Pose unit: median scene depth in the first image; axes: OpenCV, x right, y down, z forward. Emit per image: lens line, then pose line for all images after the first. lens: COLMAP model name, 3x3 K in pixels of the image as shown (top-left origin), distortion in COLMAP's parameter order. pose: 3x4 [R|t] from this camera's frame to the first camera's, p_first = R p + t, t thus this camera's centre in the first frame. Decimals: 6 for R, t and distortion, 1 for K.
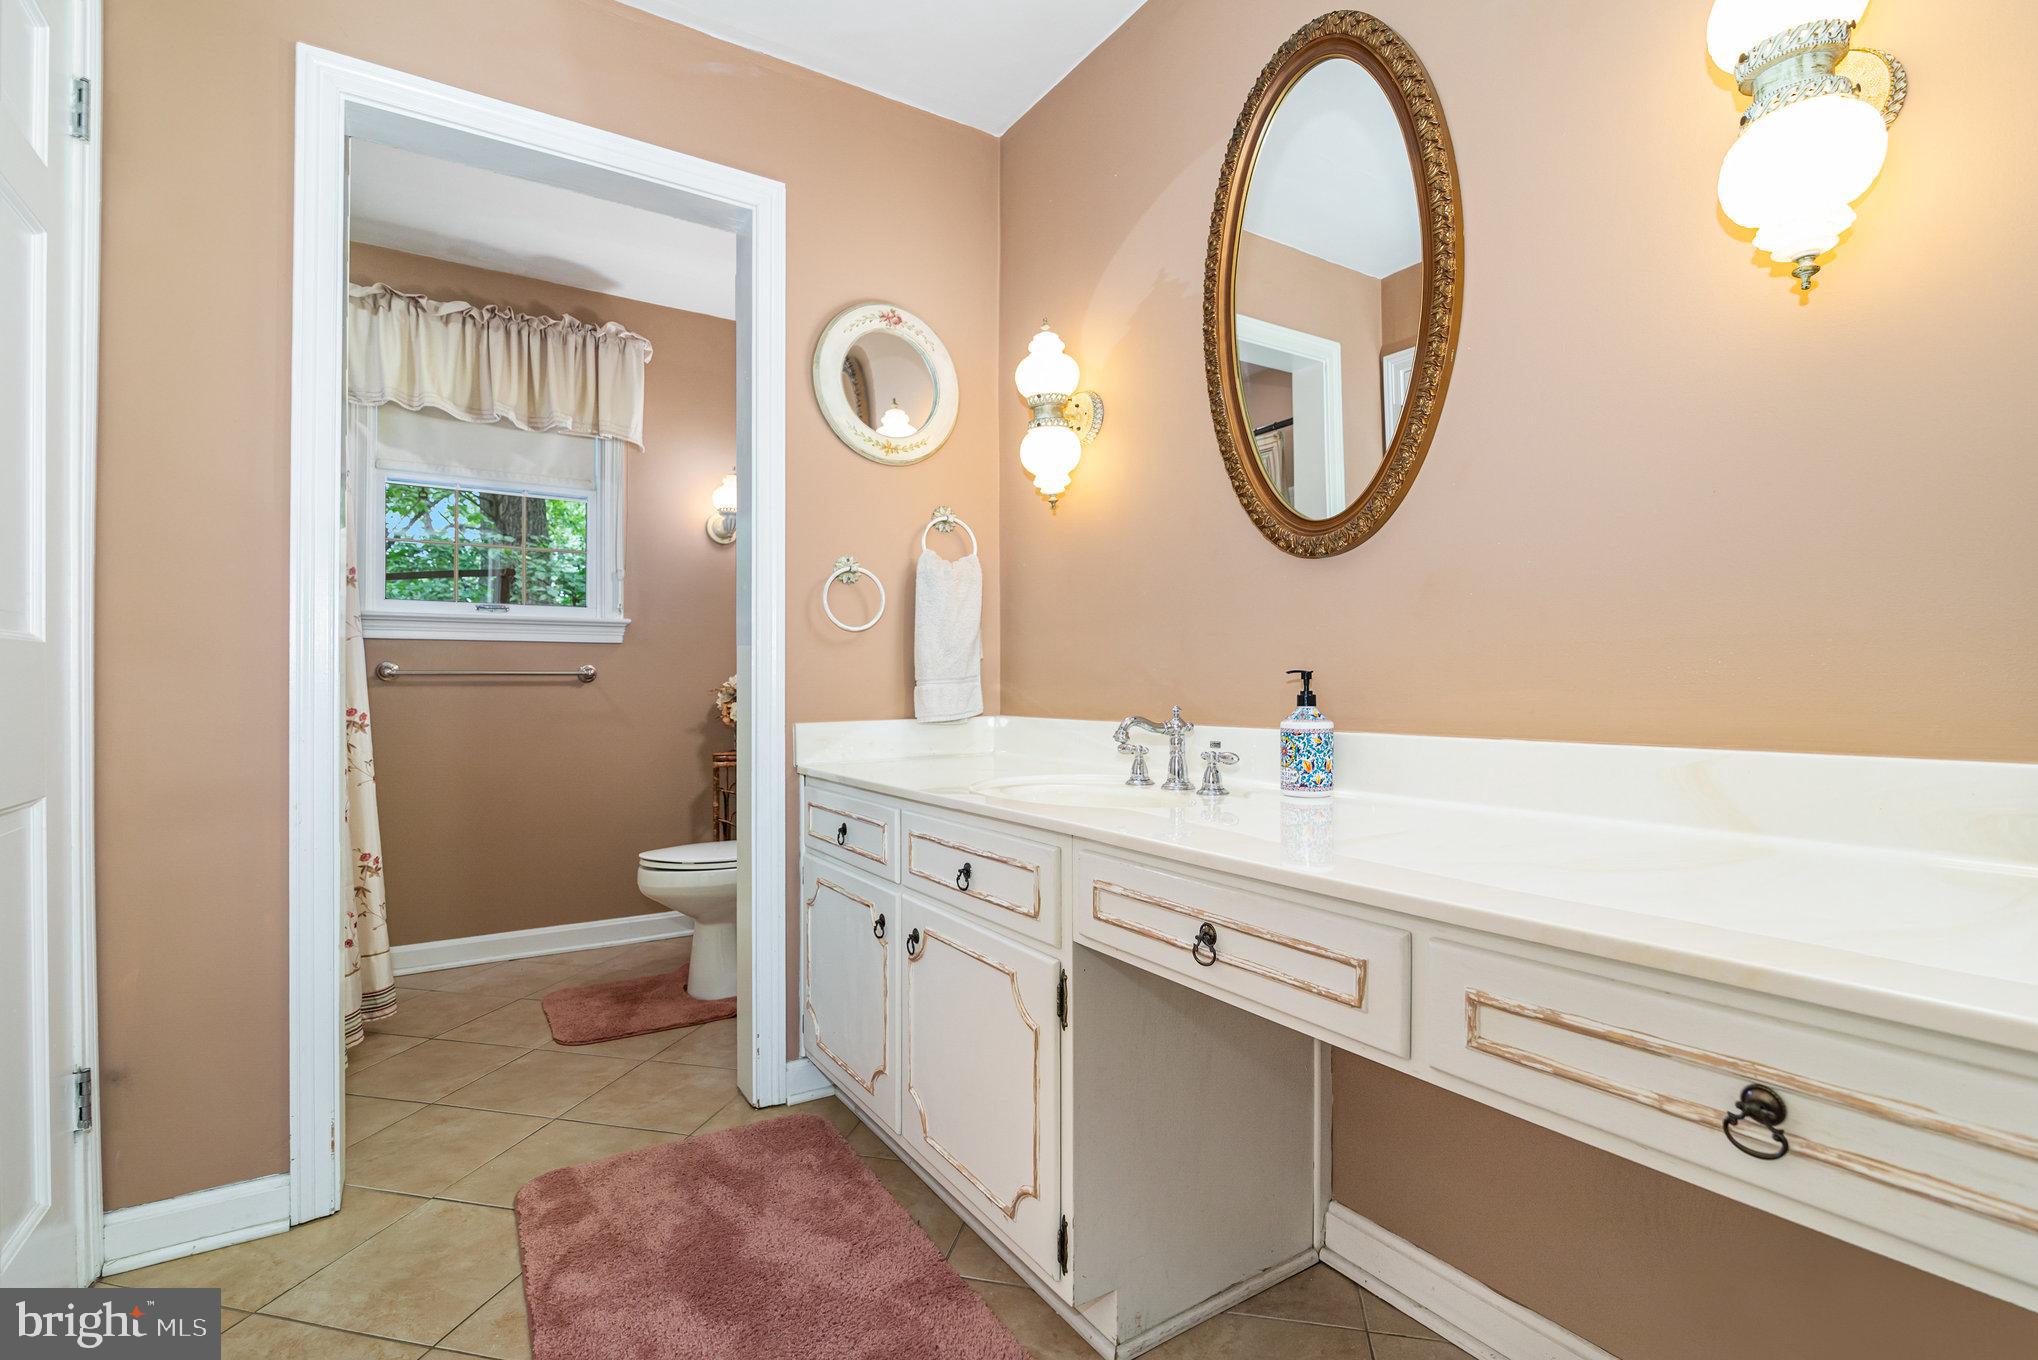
lens RADIAL K [[927.3, 0, 1025.0], [0, 927.3, 700.2], [0, 0, 1]] dist [-0.002444, -0.006881]
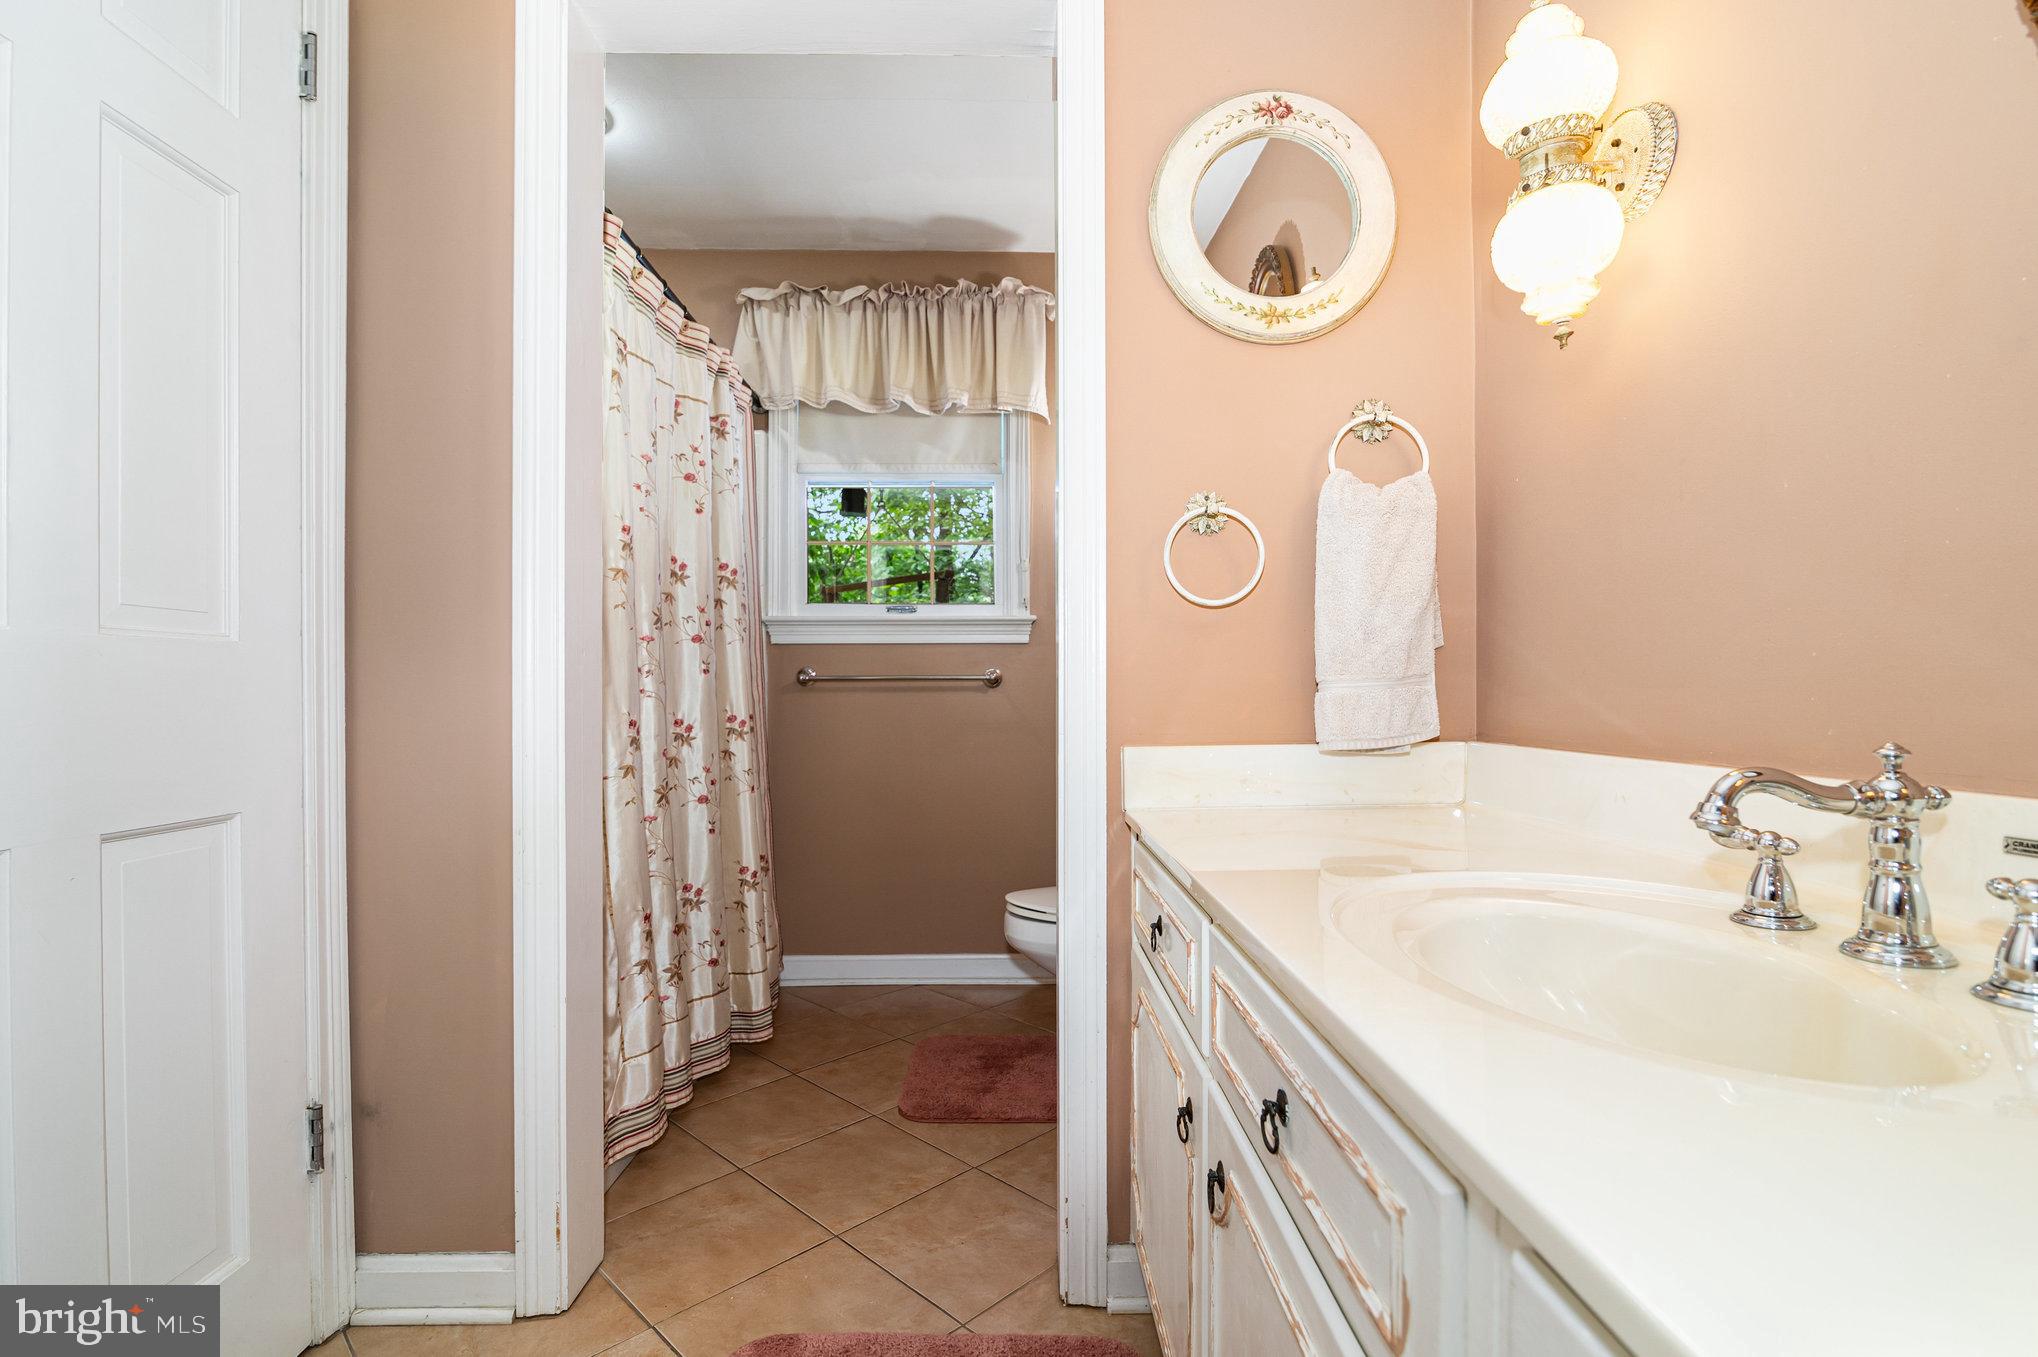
lens RADIAL K [[927.3, 0, 1025.0], [0, 927.3, 698.7], [0, 0, 1]] dist [-0.002444, -0.006881]
pose [[0.848787, 0.002314, -0.528729, 0.042801], [-0.007034, 0.999951, -0.006917, -0.003918], [0.528688, 0.009590, 0.848762, 0.348680]]
